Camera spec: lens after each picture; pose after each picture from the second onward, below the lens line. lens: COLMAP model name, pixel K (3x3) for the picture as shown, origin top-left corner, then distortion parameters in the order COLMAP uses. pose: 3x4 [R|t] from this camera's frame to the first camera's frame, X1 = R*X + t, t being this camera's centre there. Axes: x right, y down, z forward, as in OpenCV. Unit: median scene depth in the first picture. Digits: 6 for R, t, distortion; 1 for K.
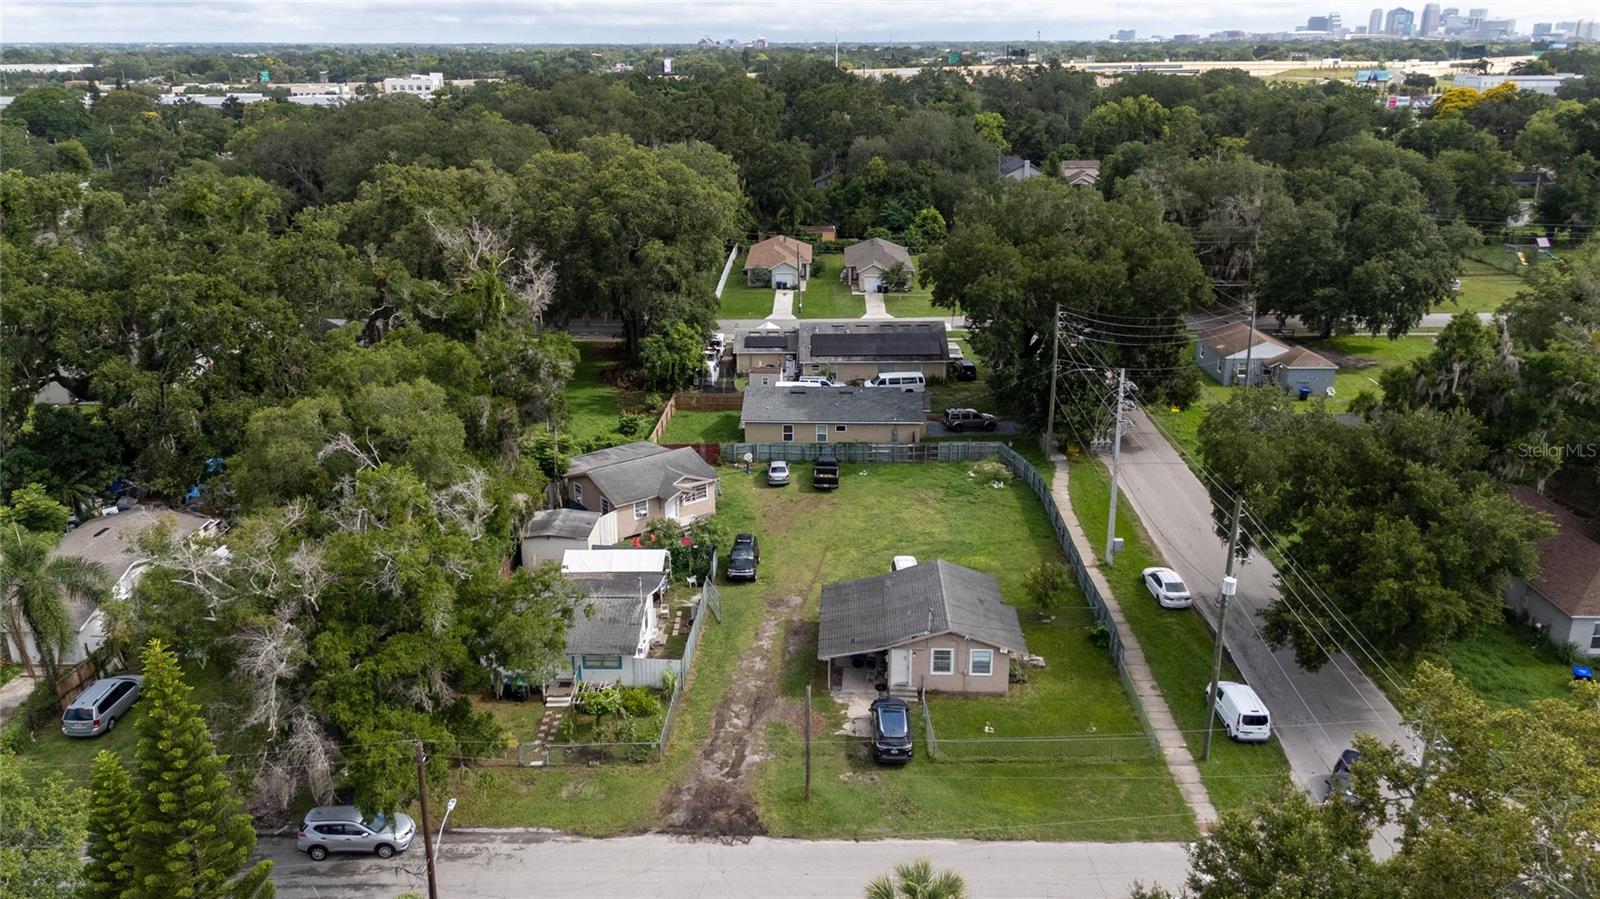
lens RADIAL K [[1188.1, 0, 800.6], [0, 1188.1, 449.7], [0, 0, 1]] dist [0.070014, -0.065980]
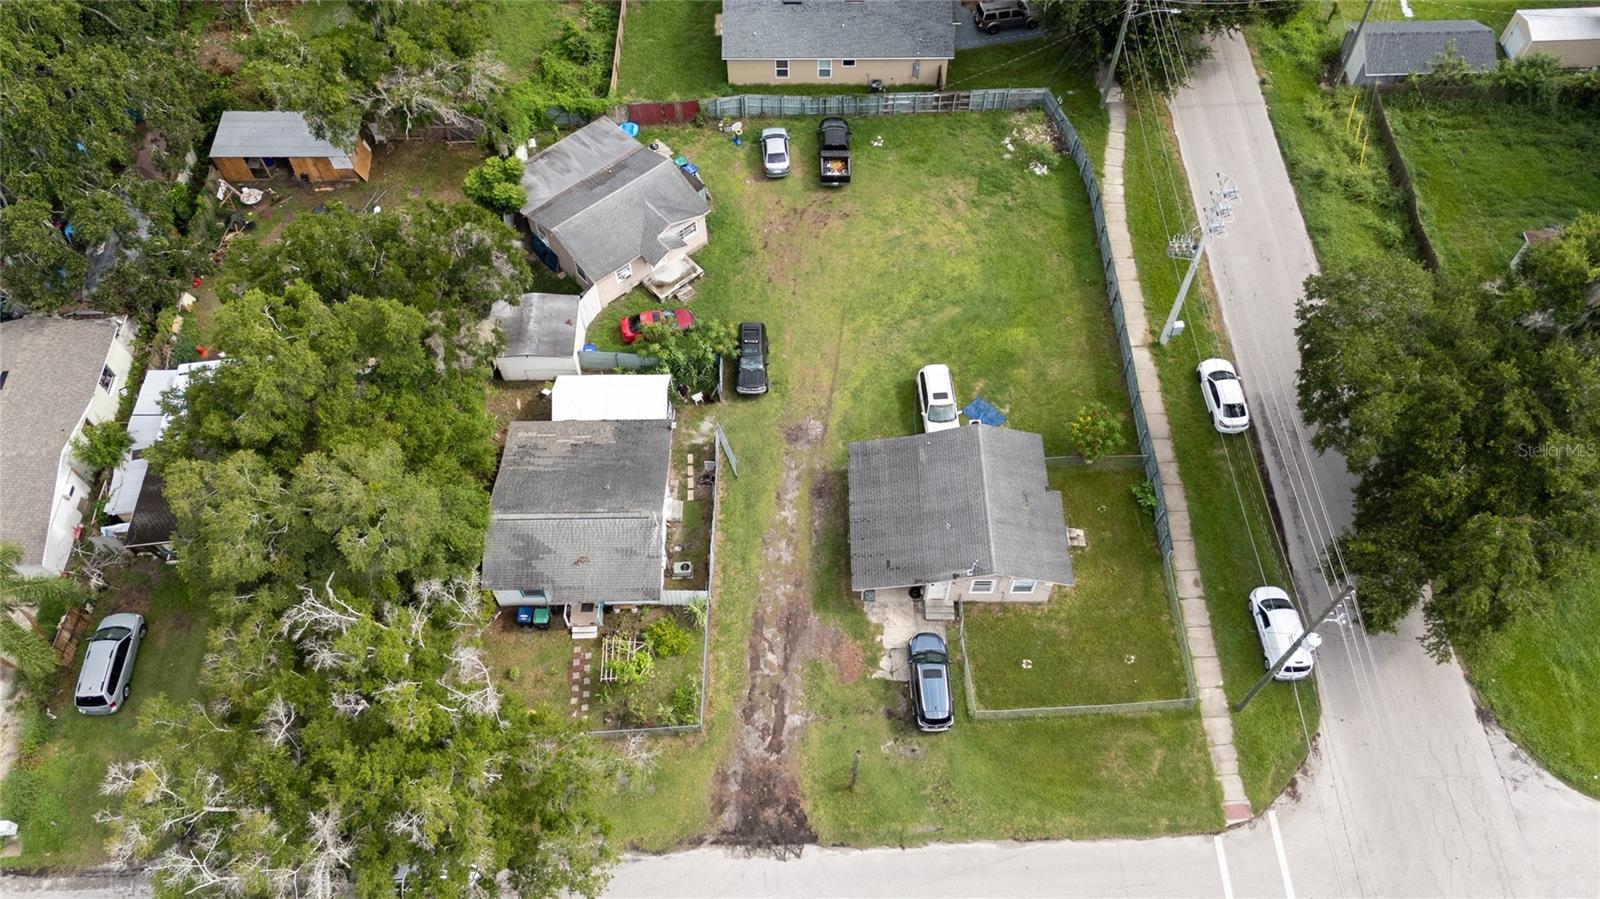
lens RADIAL K [[1188.1, 0, 802.2], [0, 1188.1, 462.4], [0, 0, 1]] dist [0.070014, -0.065980]
pose [[0.998831, -0.040070, 0.027039, -0.037929], [0.013965, 0.774701, 0.632174, -0.405760], [-0.046278, -0.631057, 0.774355, 0.267829]]
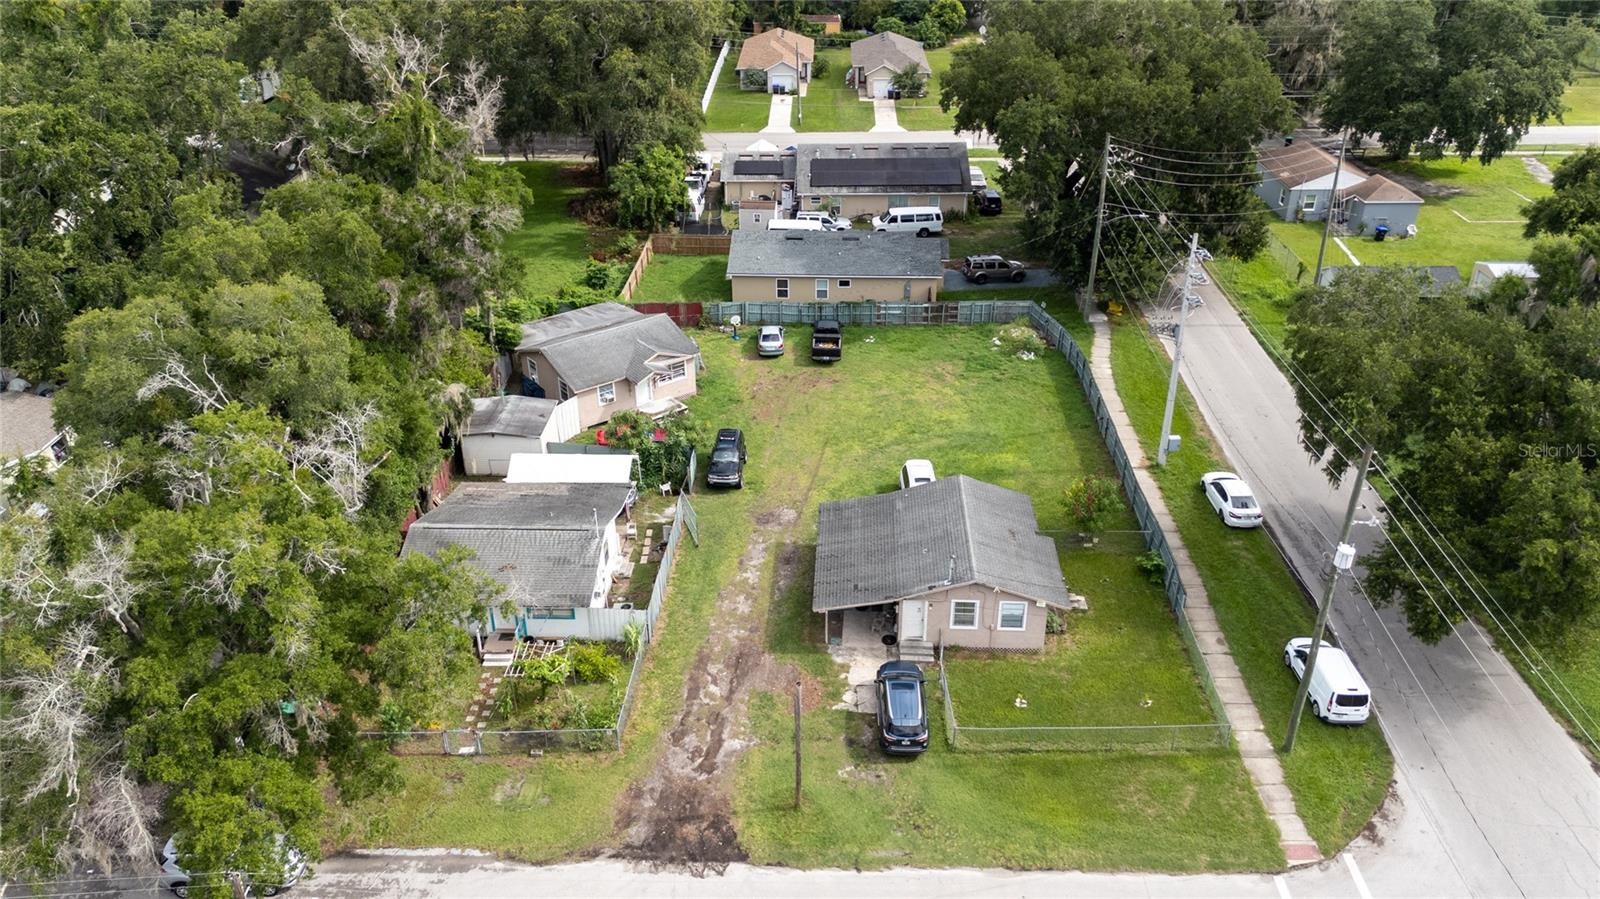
lens RADIAL K [[1188.1, 0, 801.6], [0, 1188.1, 453.5], [0, 0, 1]] dist [0.070014, -0.065980]
pose [[0.999995, 0.002259, -0.002015, 0.006561], [-0.001872, 0.984589, 0.174876, -0.059815], [0.002379, -0.174872, 0.984588, 0.172071]]
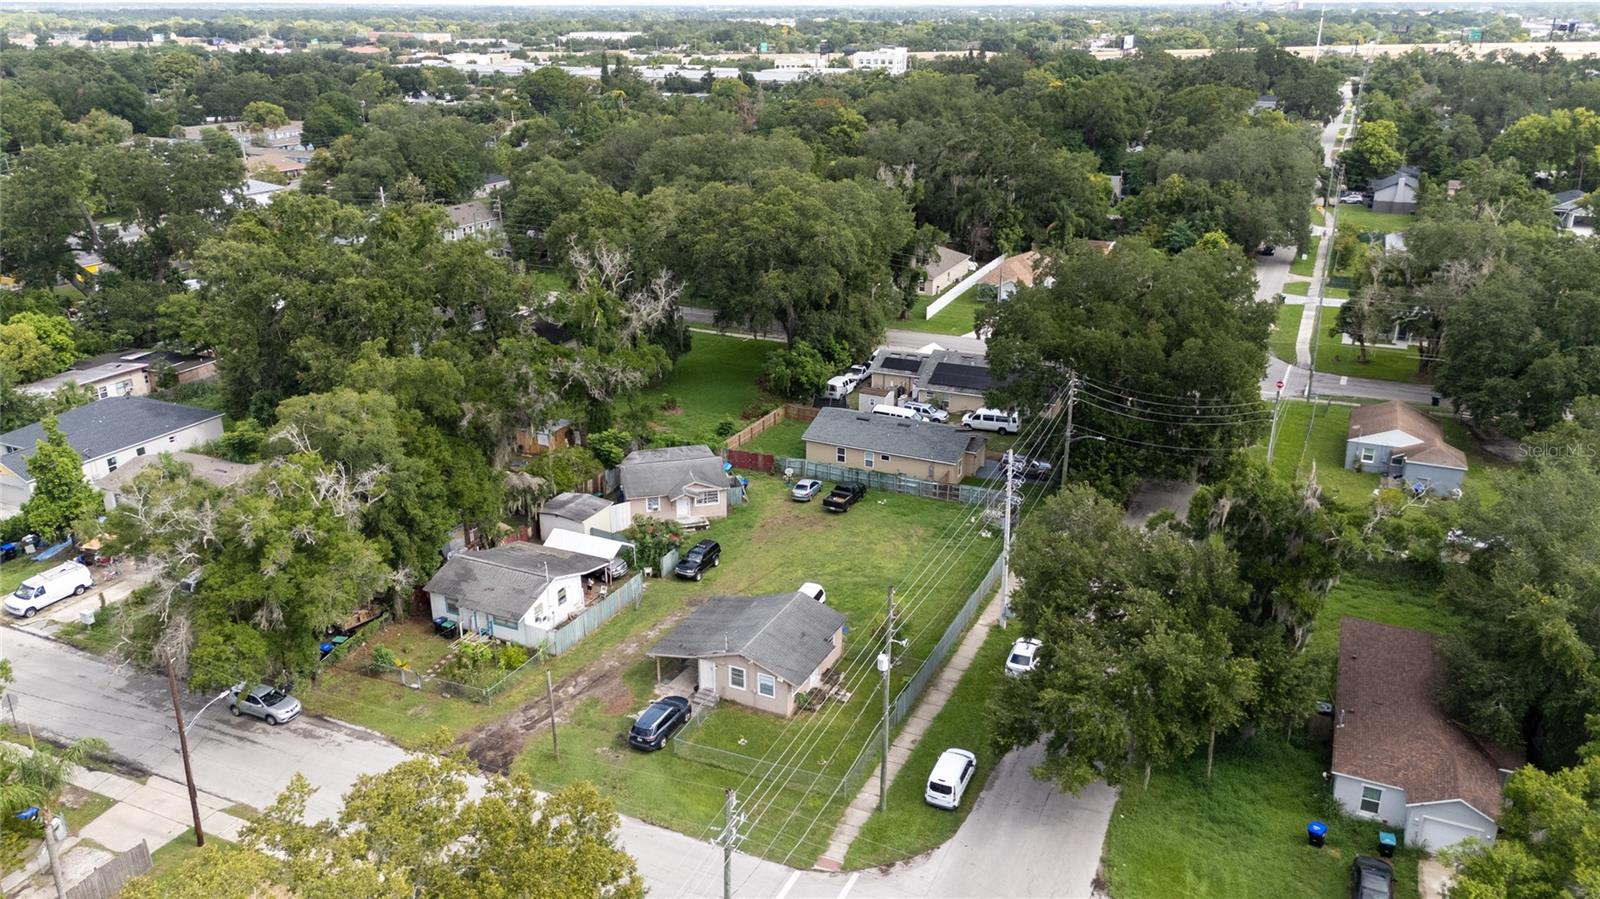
lens RADIAL K [[1188.1, 0, 795.6], [0, 1188.1, 446.6], [0, 0, 1]] dist [0.070014, -0.065980]
pose [[0.915241, 0.143832, -0.376360, 0.470473], [-0.133162, 0.989602, 0.054366, -0.097668], [0.380266, 0.000359, 0.924877, -0.056571]]
